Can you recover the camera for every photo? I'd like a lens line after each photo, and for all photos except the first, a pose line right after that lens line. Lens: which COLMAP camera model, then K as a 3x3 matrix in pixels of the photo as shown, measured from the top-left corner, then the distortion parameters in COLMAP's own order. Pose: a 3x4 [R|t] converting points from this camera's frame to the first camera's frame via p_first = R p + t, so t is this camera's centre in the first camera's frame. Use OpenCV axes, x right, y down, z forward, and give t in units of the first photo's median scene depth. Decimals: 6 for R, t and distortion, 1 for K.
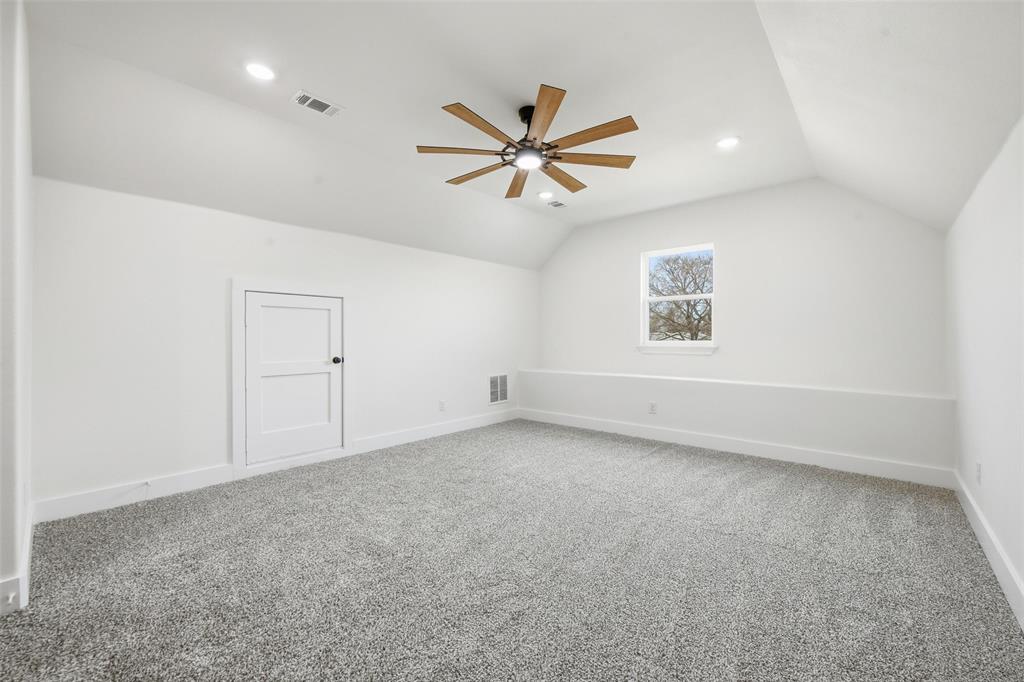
lens RADIAL K [[413.6, 0, 524.6], [0, 413.6, 338.4], [0, 0, 1]] dist [0.021514, 0.000022]
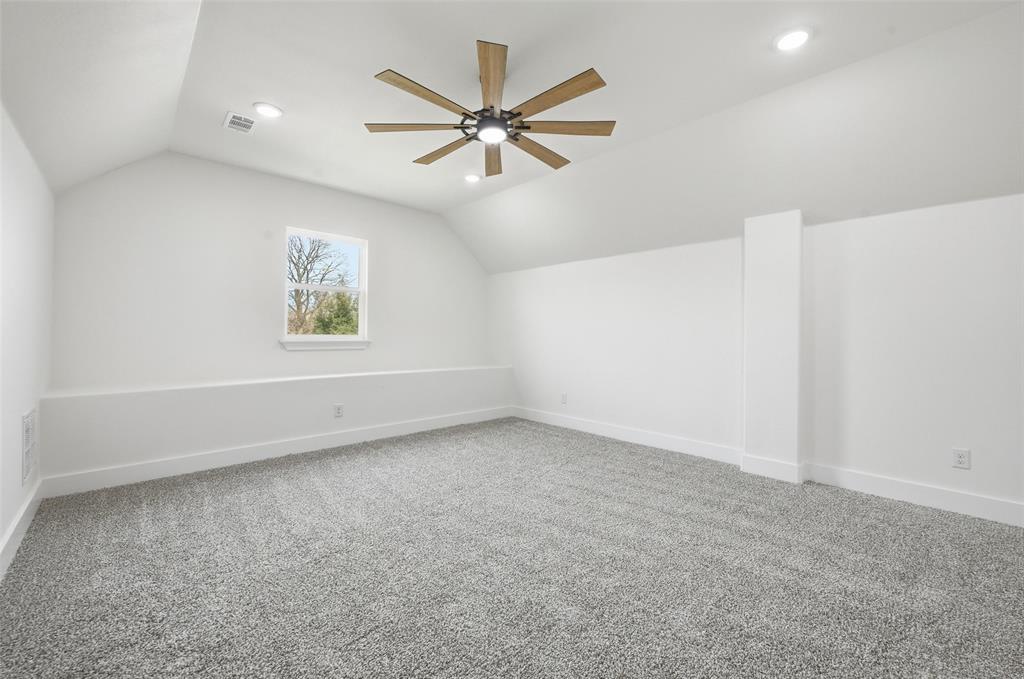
lens RADIAL K [[413.7, 0, 515.3], [0, 413.7, 341.0], [0, 0, 1]] dist [-0.011808, -0.000304]
pose [[0.106156, -0.008045, 0.994317, -0.518010], [-0.011002, 0.999897, 0.009265, 0.005963], [-0.994289, -0.011923, 0.106056, 0.525223]]
